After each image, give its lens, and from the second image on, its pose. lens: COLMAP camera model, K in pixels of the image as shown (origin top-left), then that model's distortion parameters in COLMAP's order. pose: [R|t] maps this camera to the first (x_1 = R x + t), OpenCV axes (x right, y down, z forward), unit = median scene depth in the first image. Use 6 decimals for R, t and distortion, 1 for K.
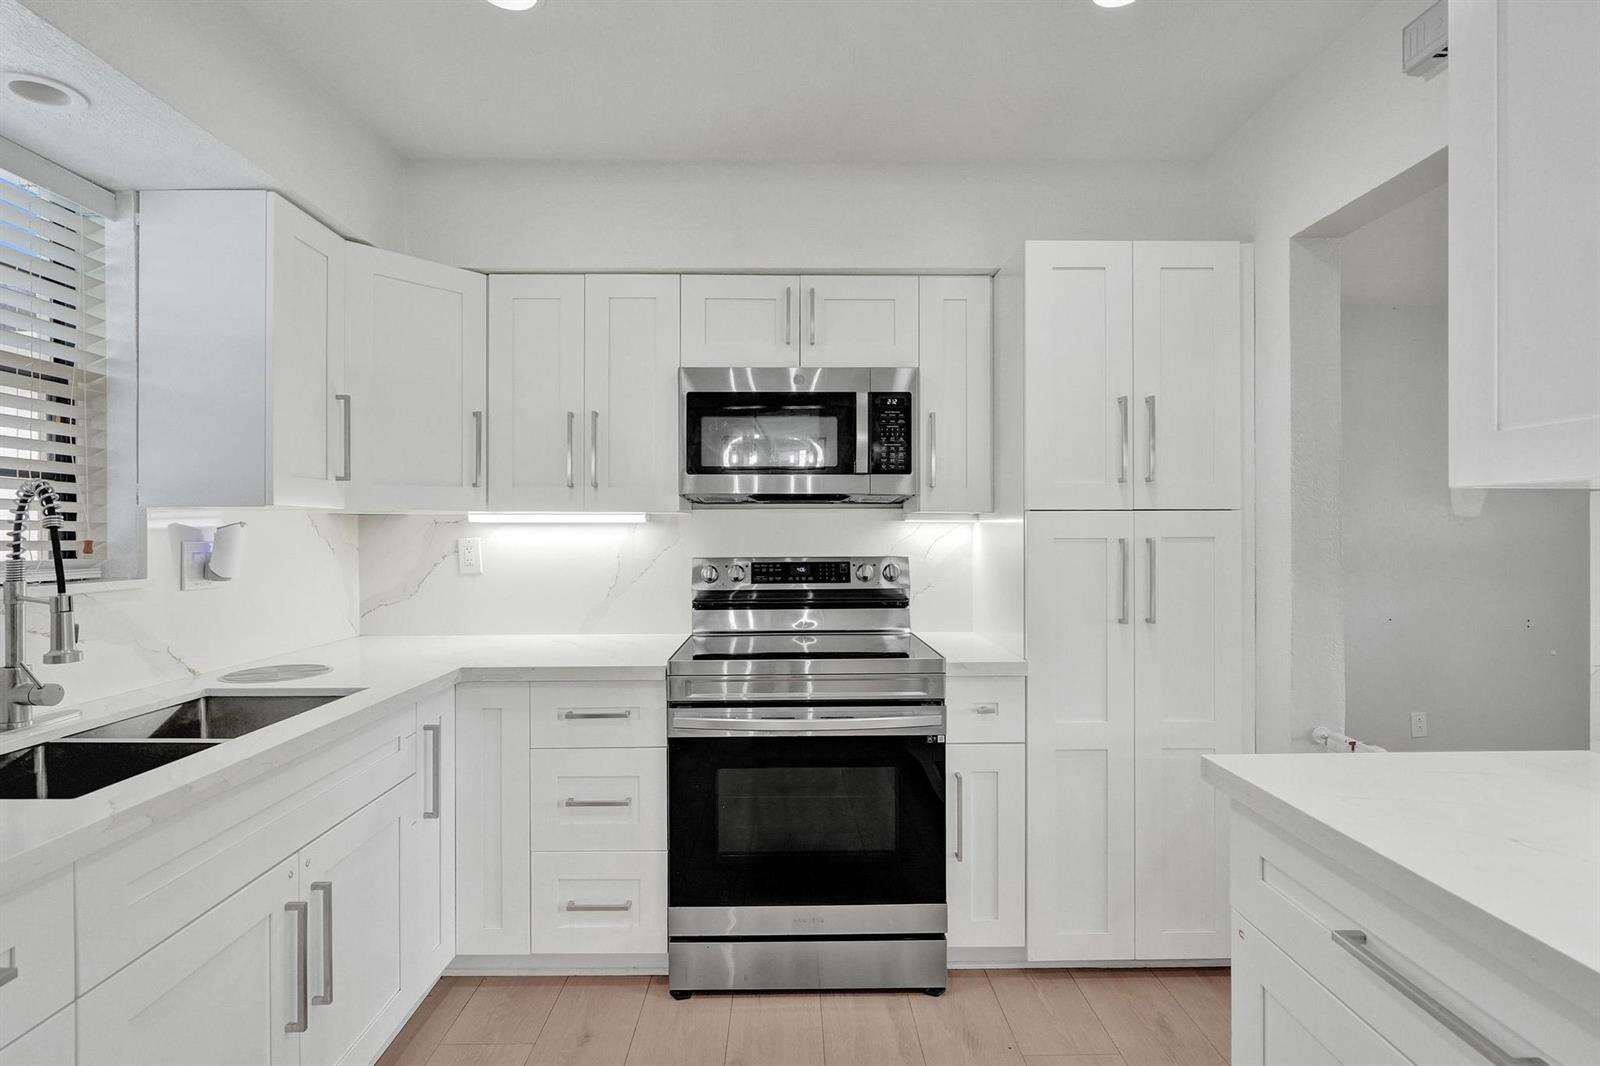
lens RADIAL K [[751.9, 0, 794.3], [0, 751.9, 529.8], [0, 0, 1]] dist [-0.007741, 0.000251]
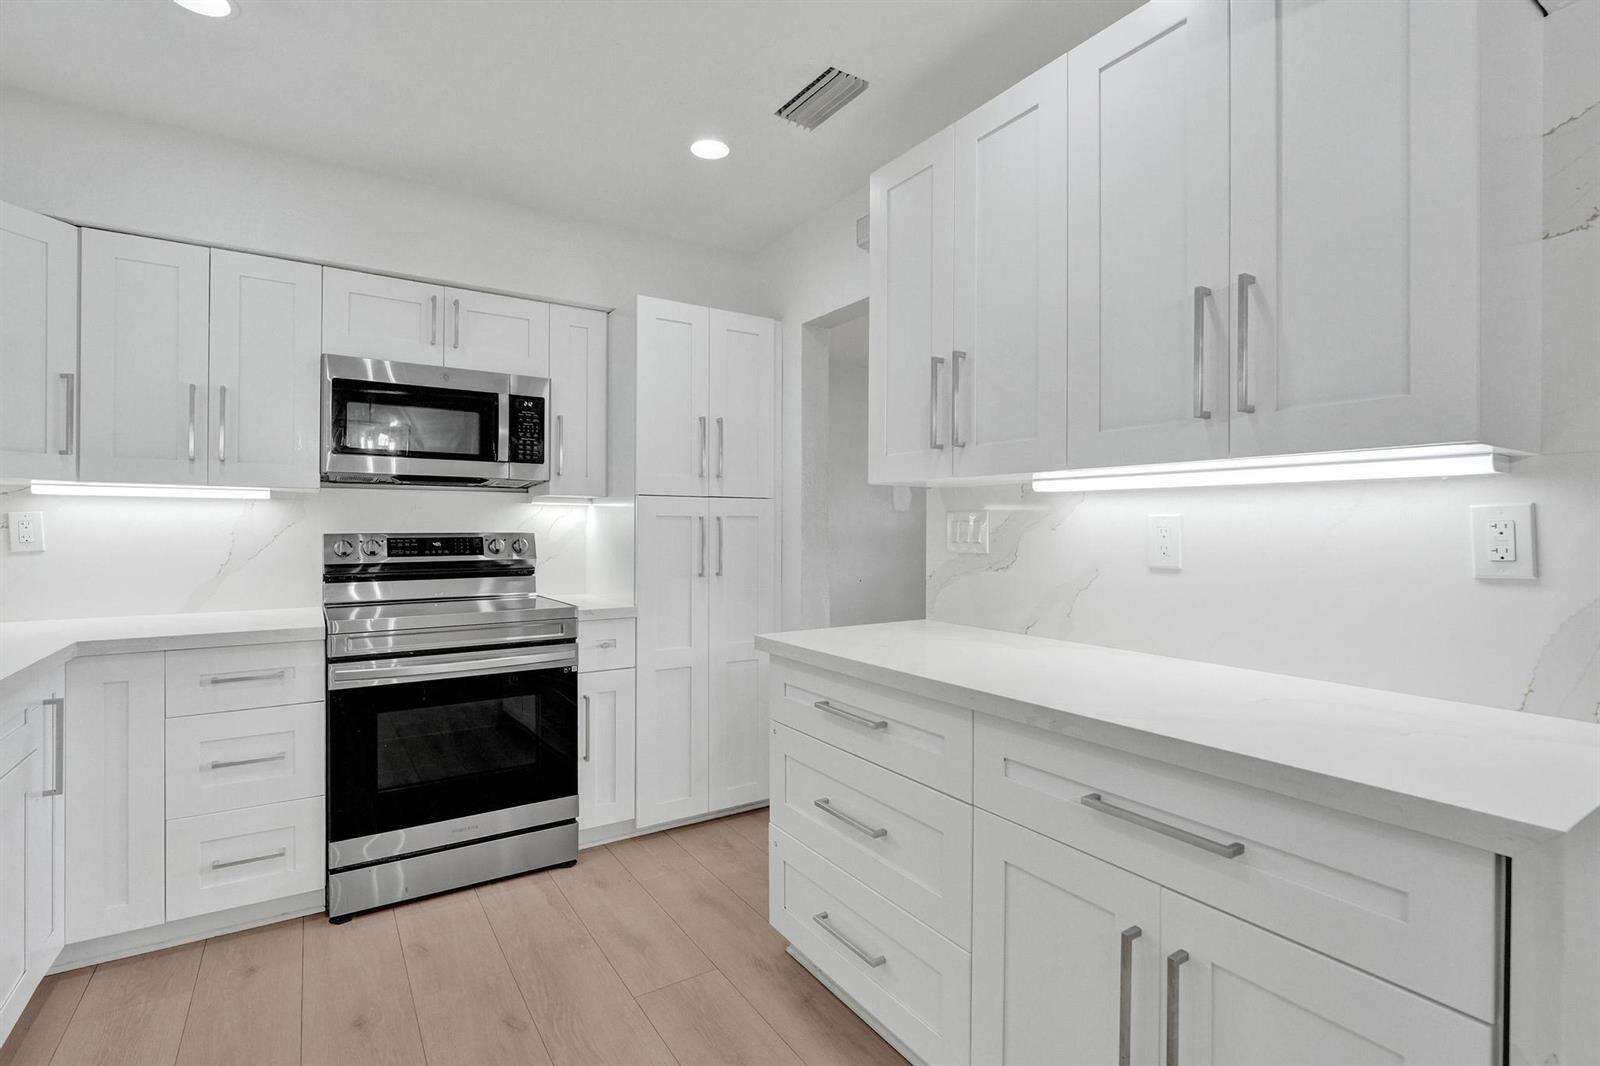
lens RADIAL K [[751.9, 0, 794.3], [0, 751.9, 529.8], [0, 0, 1]] dist [-0.007741, 0.000251]
pose [[0.843102, 0.003129, 0.537744, -0.173694], [-0.005458, 0.999981, 0.002740, 0.030713], [-0.537726, -0.005245, 0.843103, -0.283201]]
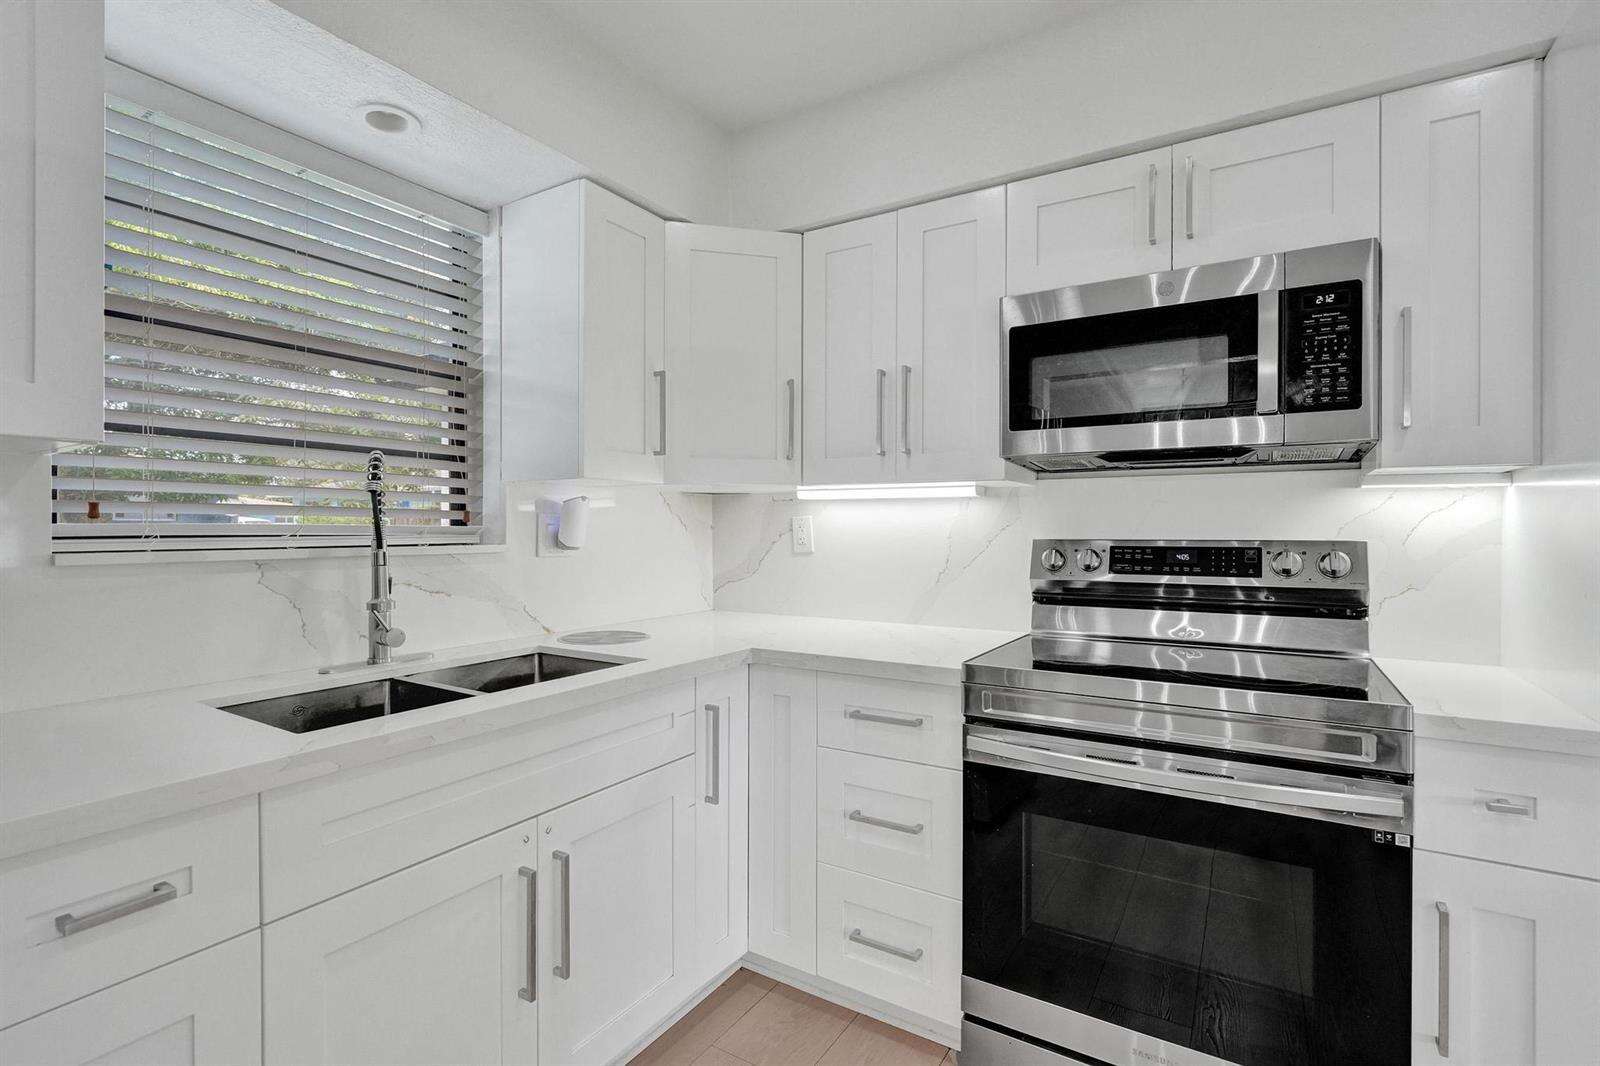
lens RADIAL K [[746.7, 0, 799.5], [0, 746.7, 527.5], [0, 0, 1]] dist [-0.004764, -0.000328]
pose [[0.841416, 0.004288, -0.540372, 0.104540], [-0.002978, 0.999990, 0.003297, 0.027916], [0.540380, -0.001165, 0.841420, 0.232724]]
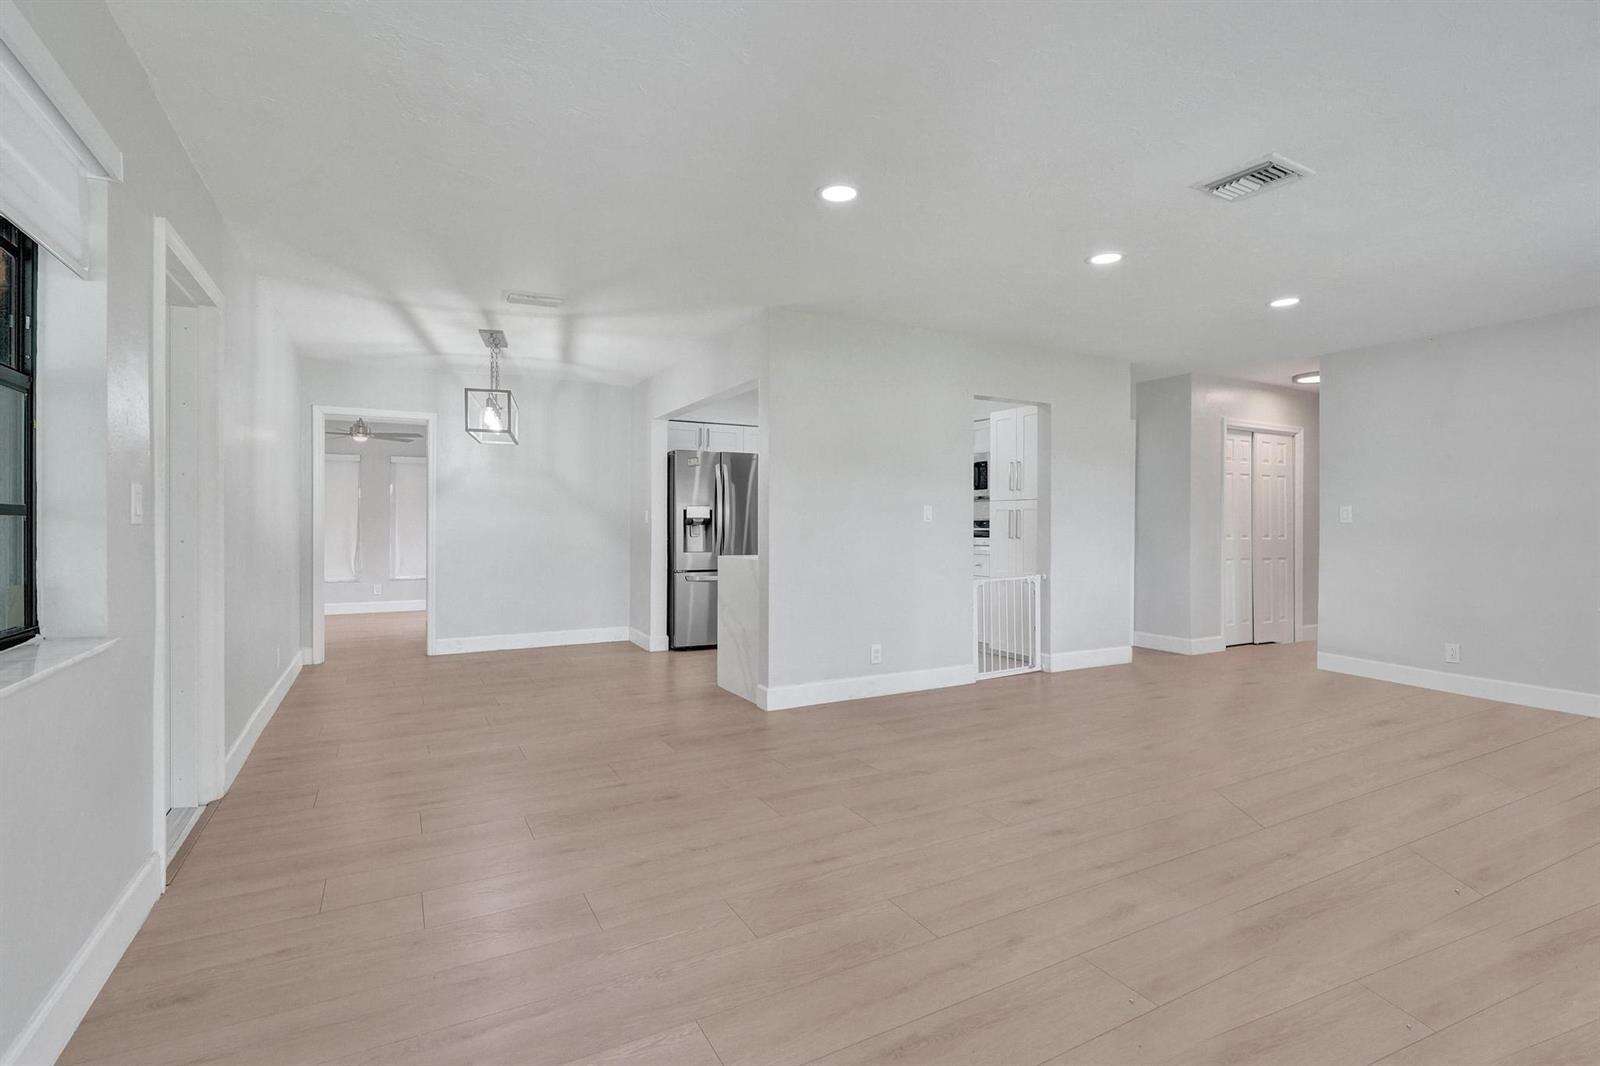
lens RADIAL K [[732.3, 0, 800.8], [0, 732.3, 522.4], [0, 0, 1]] dist [-0.001957, -0.000032]
pose [[0.471128, 0.003547, -0.882058, 2.555250], [-0.001270, 0.999994, 0.003342, 0.052271], [0.882064, -0.000454, 0.471129, -1.065485]]
